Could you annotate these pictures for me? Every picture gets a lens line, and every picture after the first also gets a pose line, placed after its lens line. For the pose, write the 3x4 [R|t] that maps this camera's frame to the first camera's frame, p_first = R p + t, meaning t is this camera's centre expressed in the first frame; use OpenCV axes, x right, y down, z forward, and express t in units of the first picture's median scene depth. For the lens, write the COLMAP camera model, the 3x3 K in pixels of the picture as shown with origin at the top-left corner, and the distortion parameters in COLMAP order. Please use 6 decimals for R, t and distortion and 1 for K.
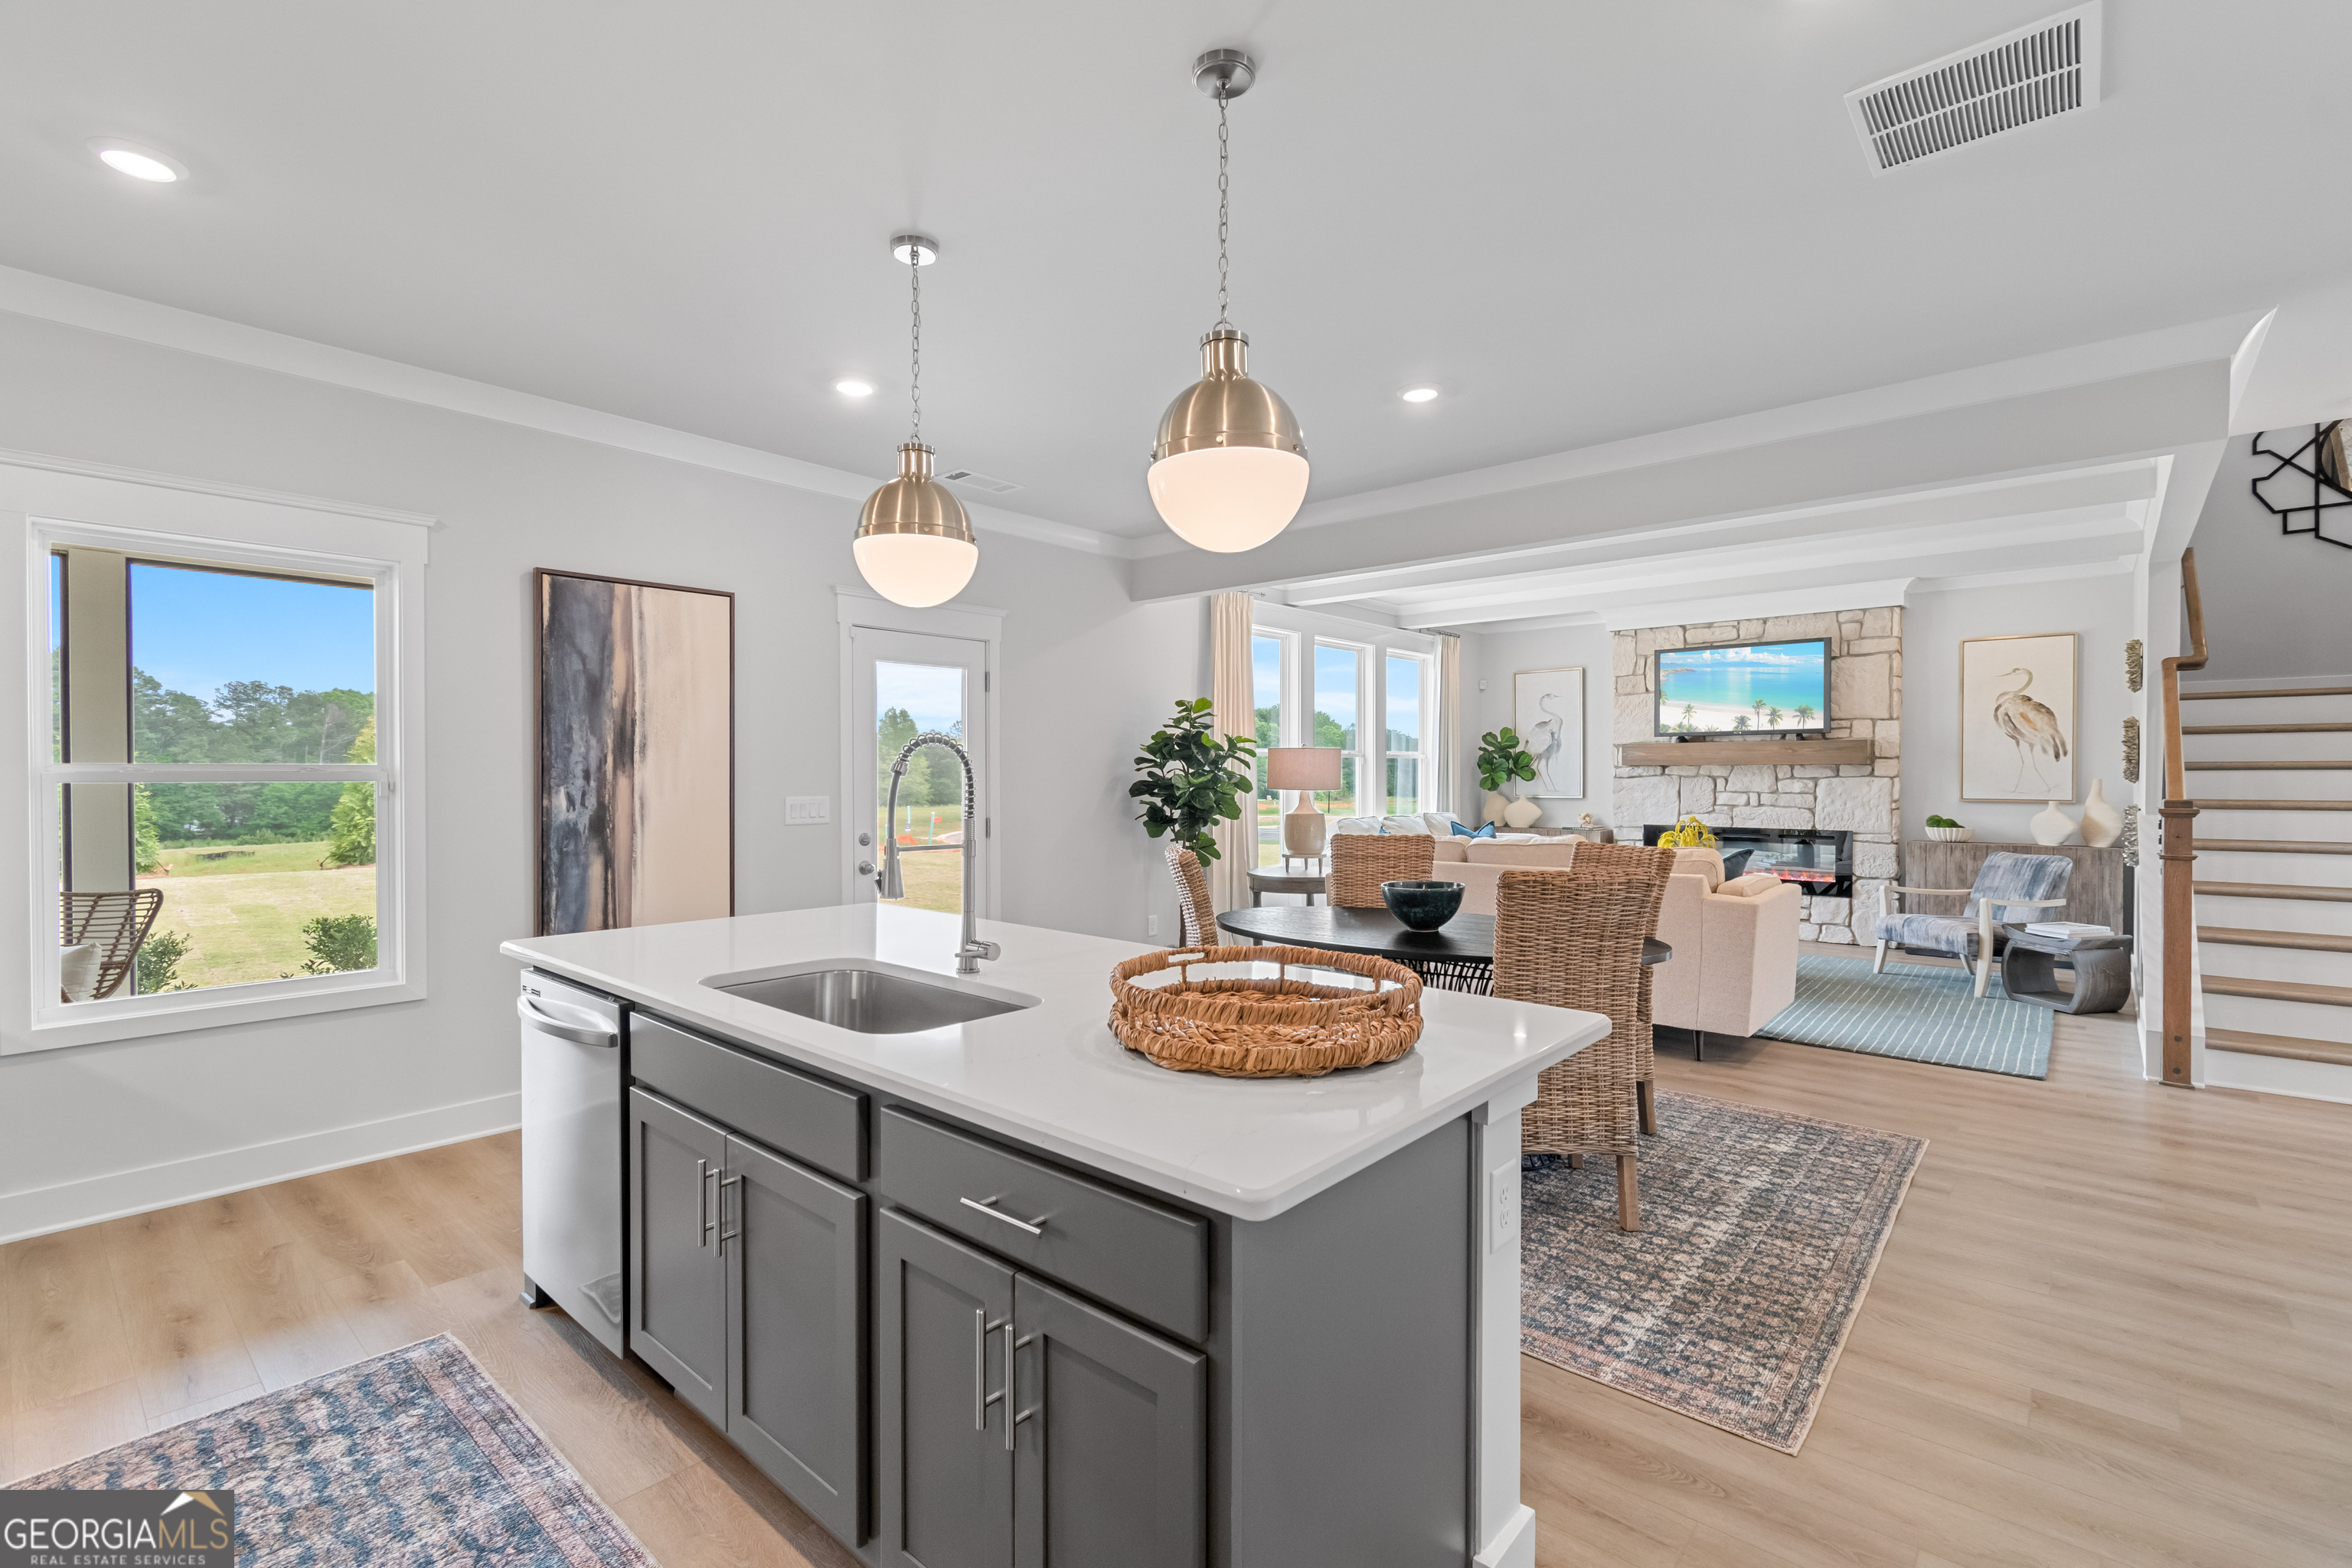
lens RADIAL K [[1044.7, 0, 1159.3], [0, 1044.7, 787.1], [0, 0, 1]] dist [0.007442, -0.001874]
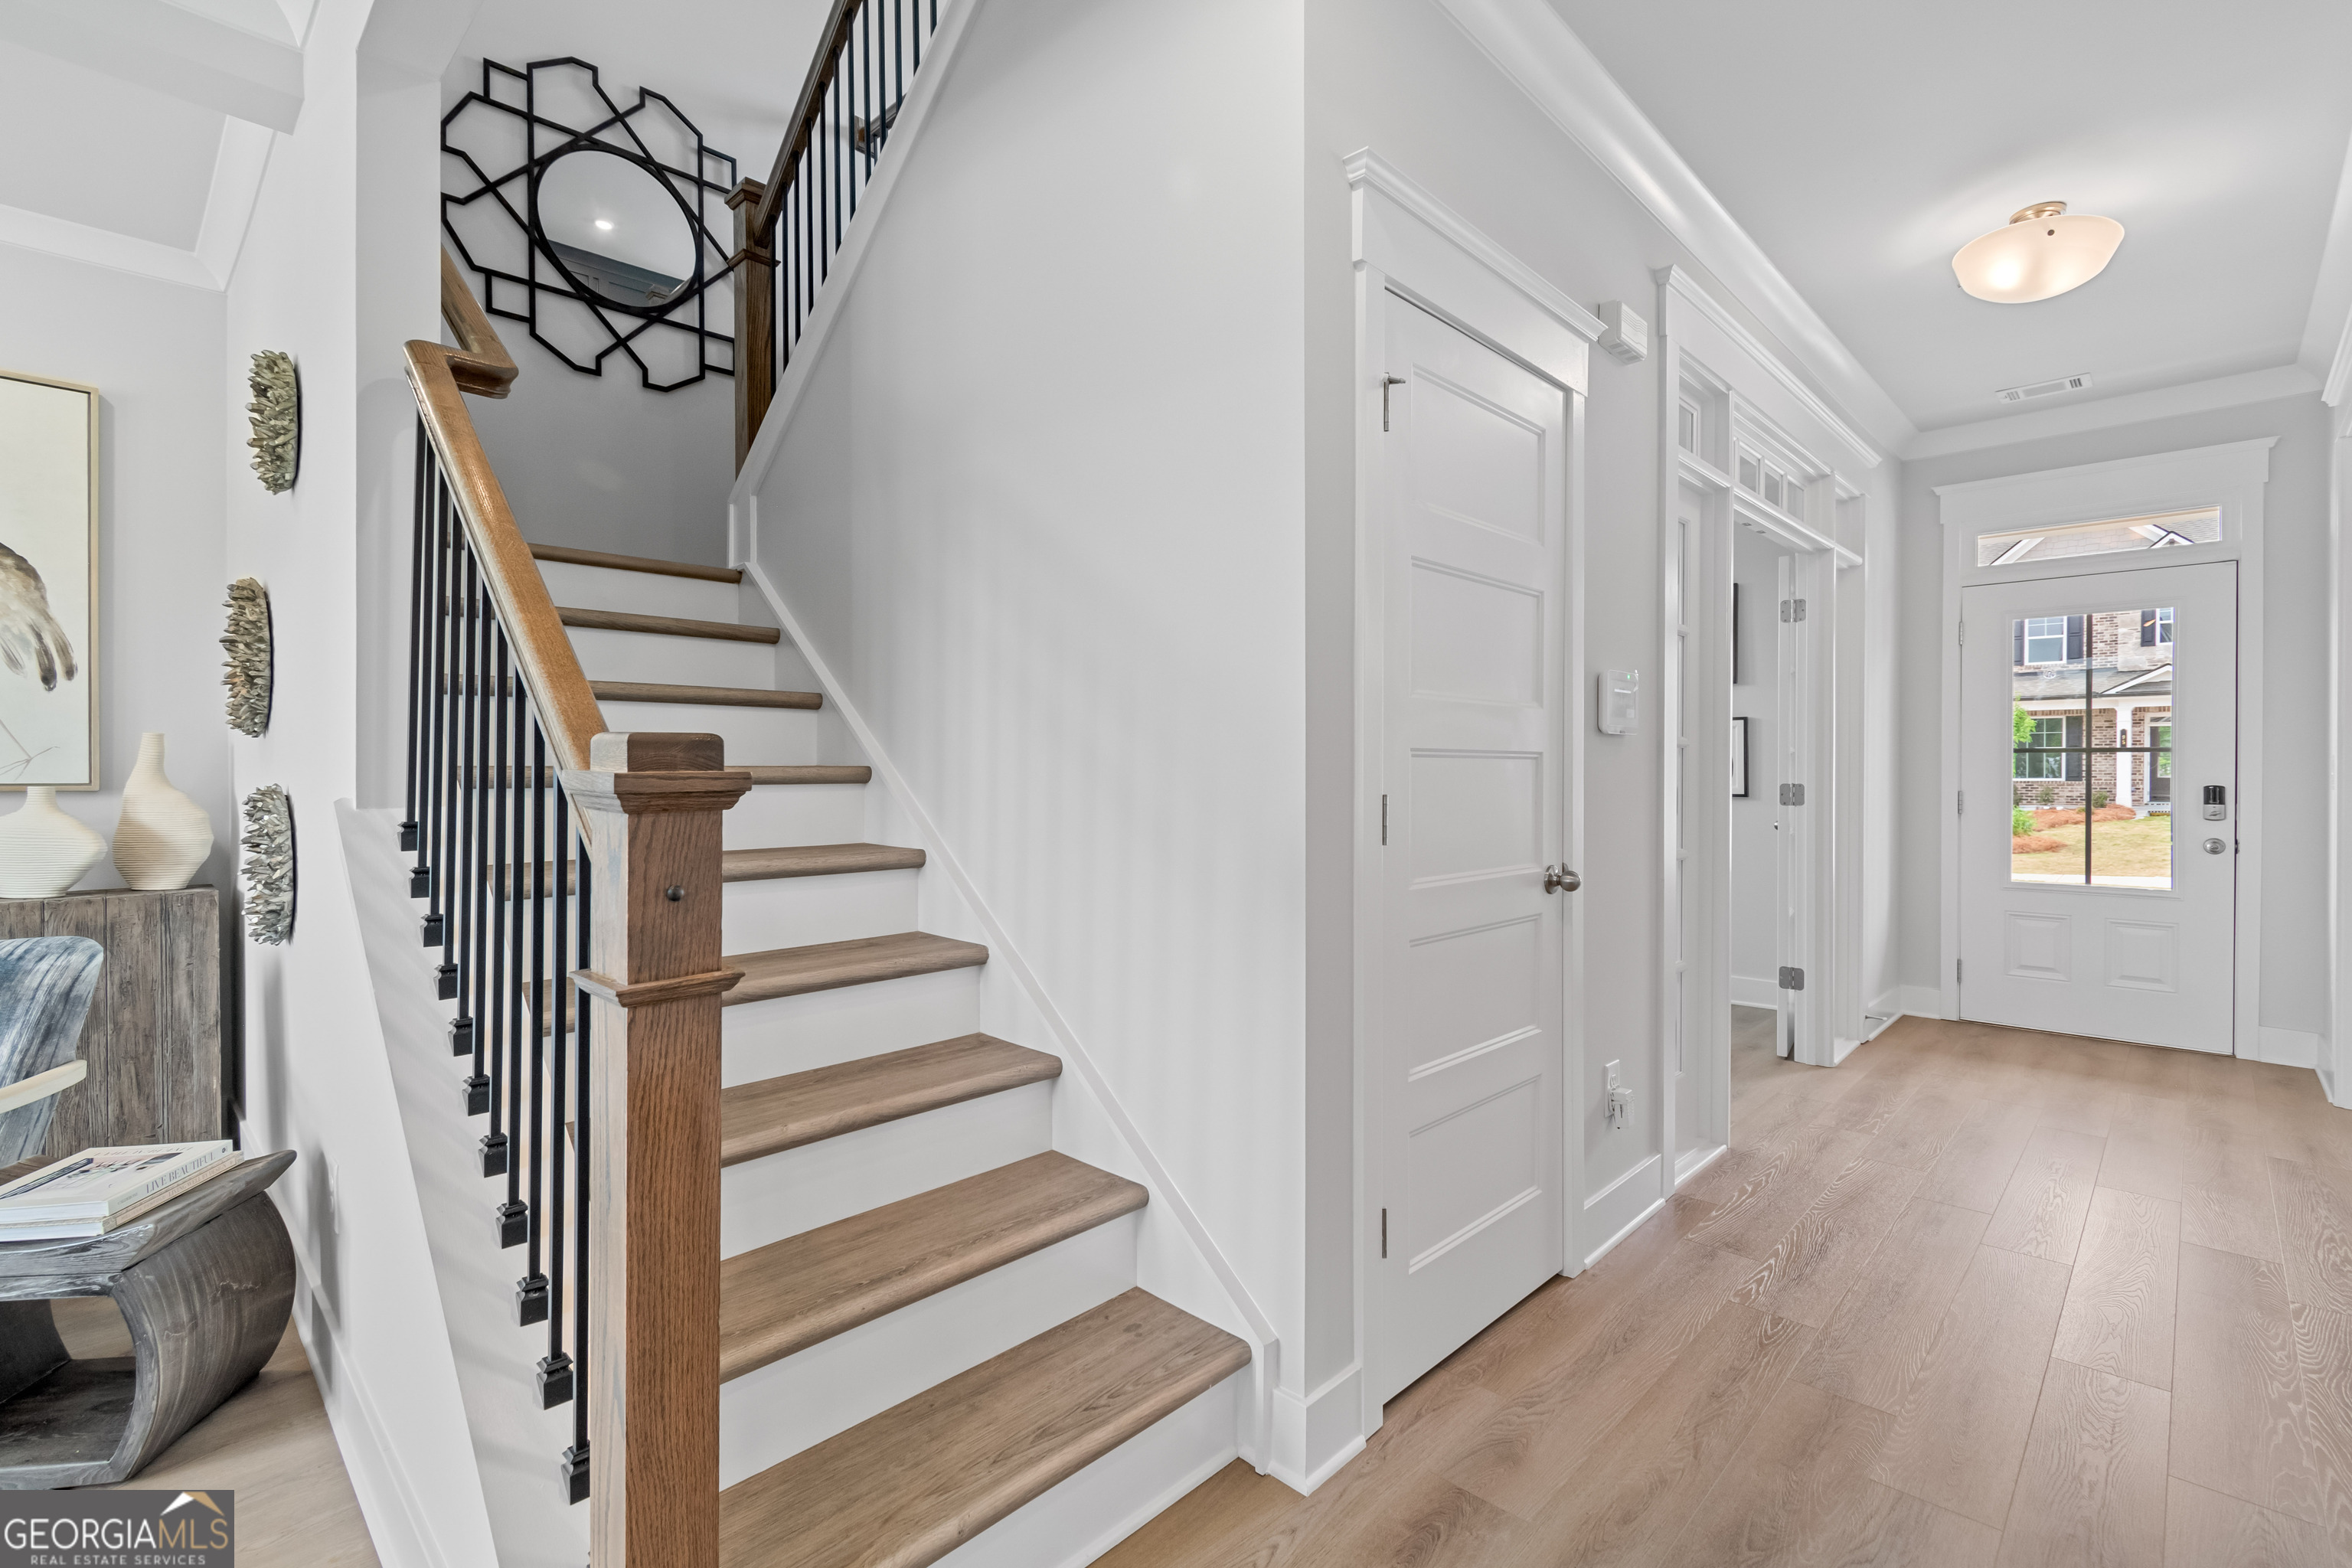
lens RADIAL K [[1044.7, 0, 1193.4], [0, 1044.7, 771.8], [0, 0, 1]] dist [0.007442, -0.001874]
pose [[0.032775, -0.001653, 0.999461, 0.791609], [0.012856, 0.999917, 0.001232, 0.022151], [-0.999380, 0.012808, 0.032793, 0.929740]]
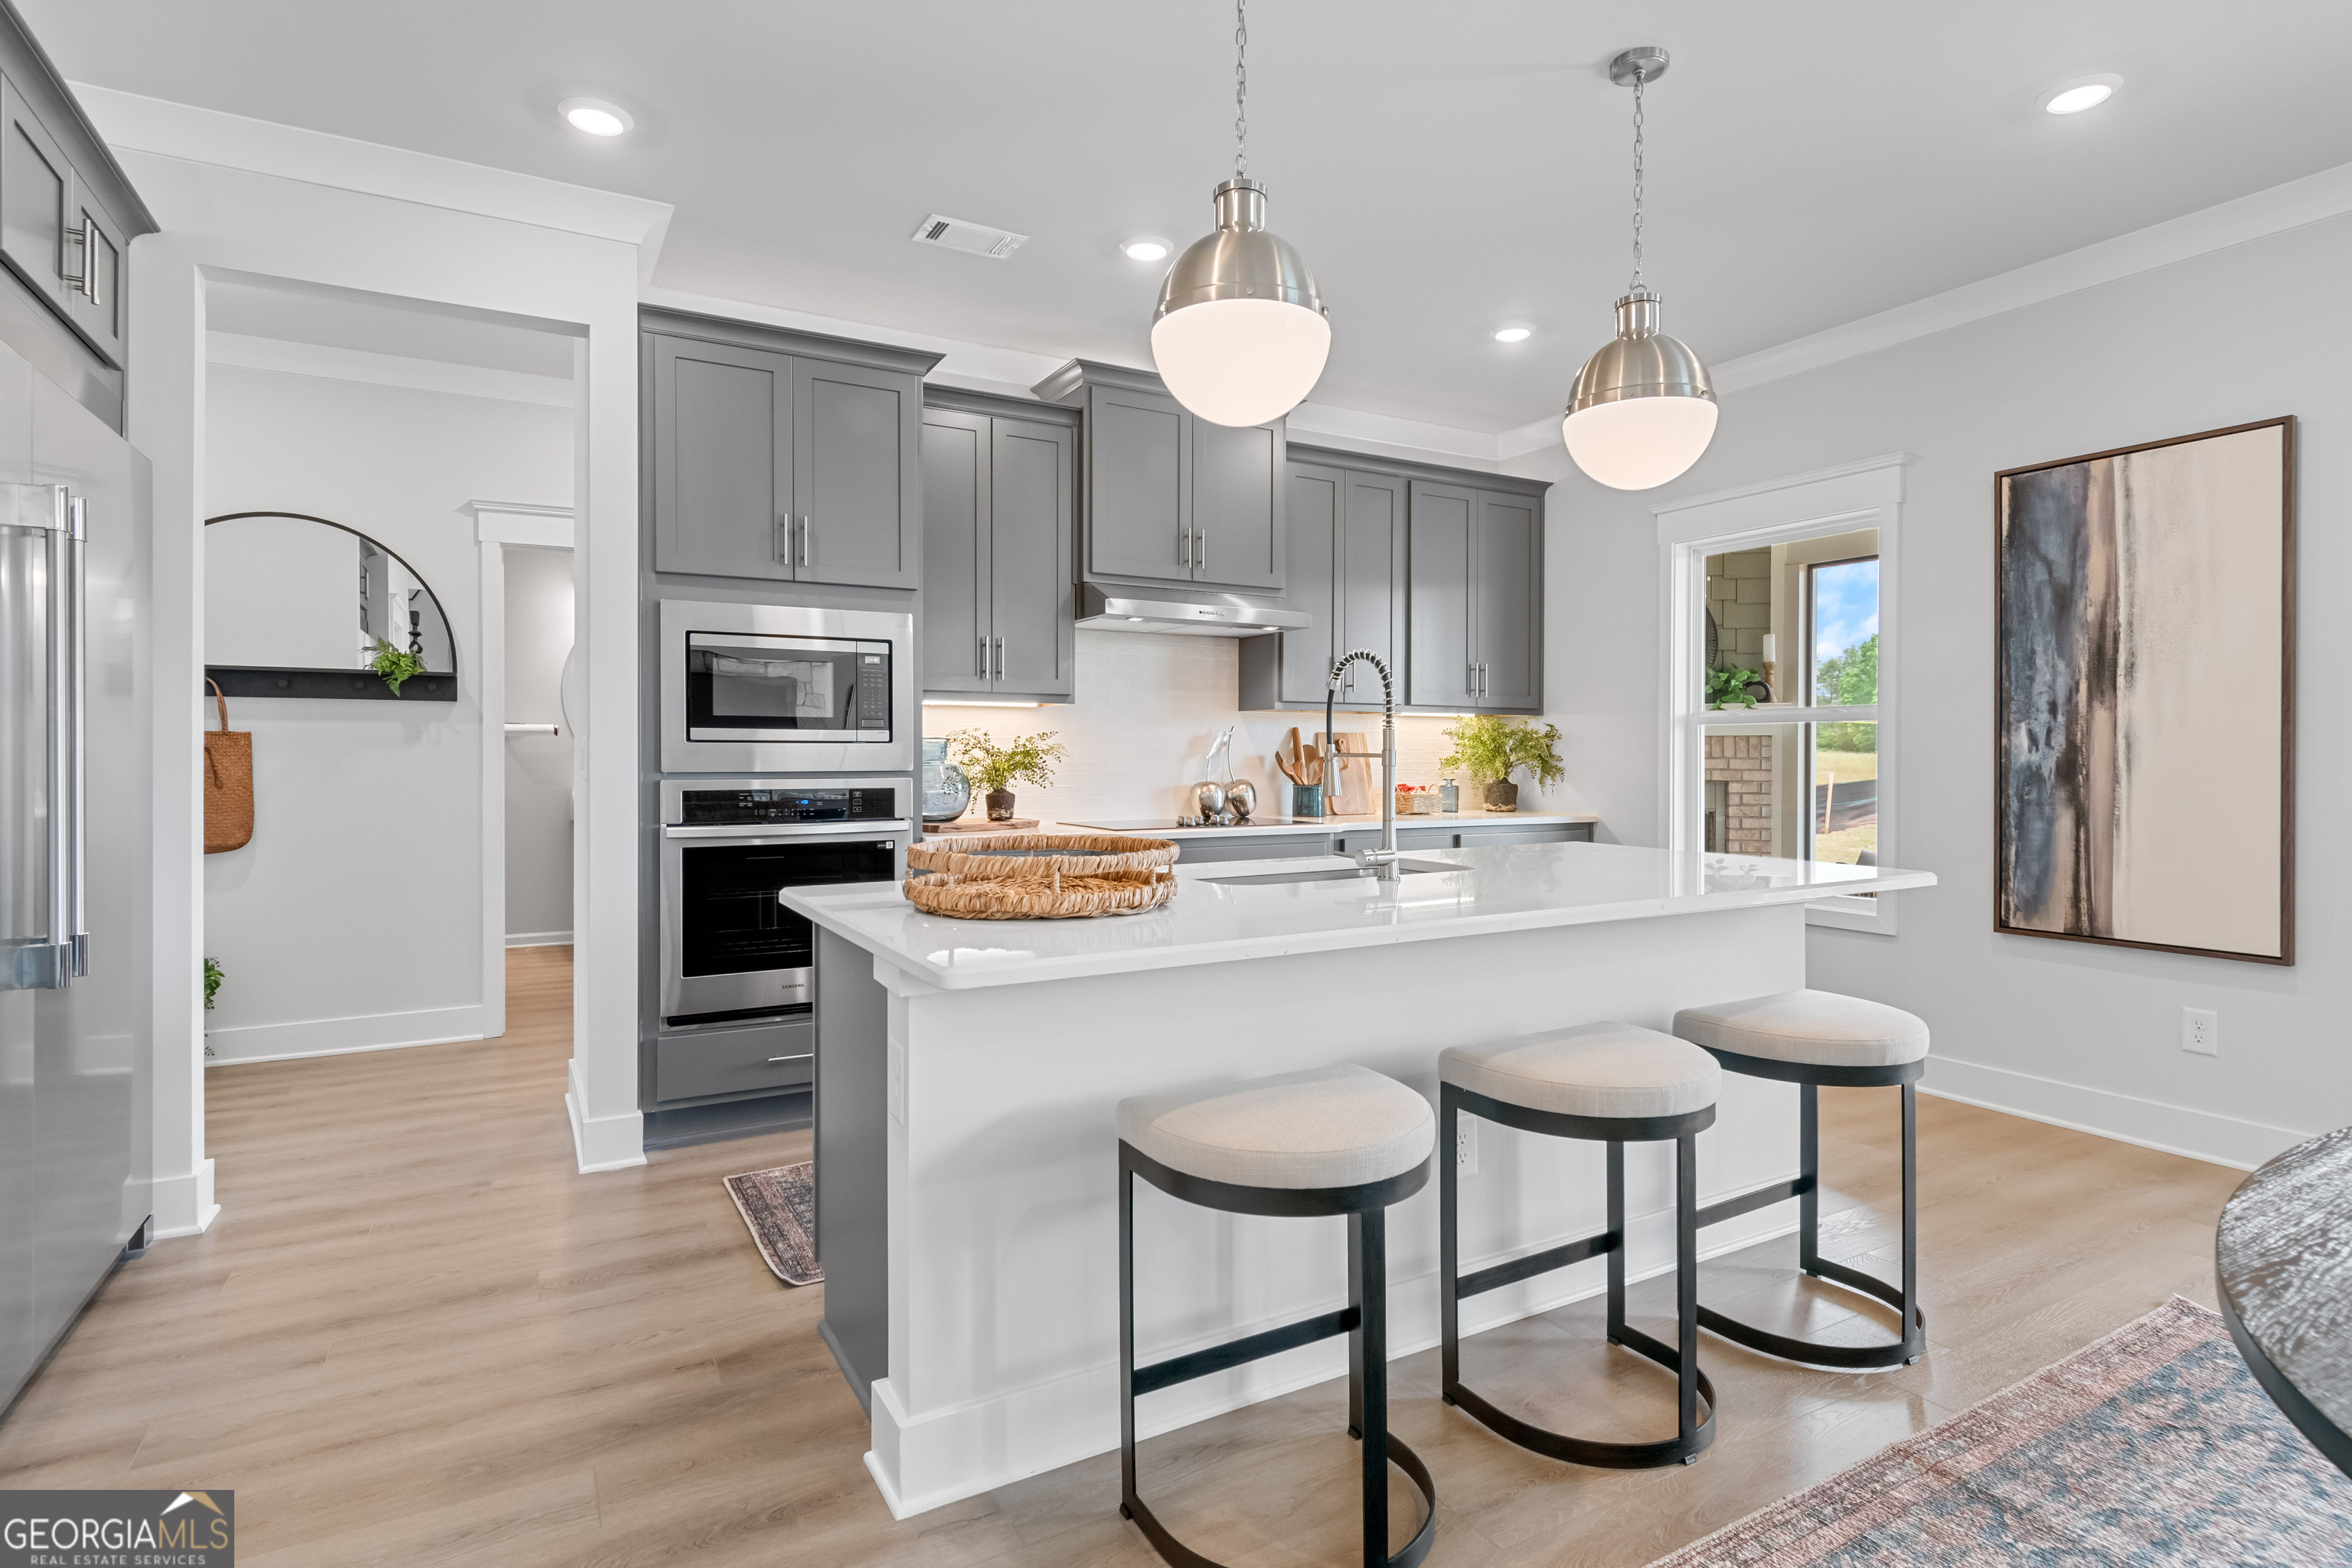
lens RADIAL K [[1178.6, 0, 1199.0], [0, 1178.6, 762.6], [0, 0, 1]] dist [0.000452, 0.000040]
pose [[-0.305738, 0.006486, -0.952094, 0.528692], [-0.011234, 0.999883, 0.010419, 0.028801], [0.952049, 0.013881, -0.305630, 0.646849]]
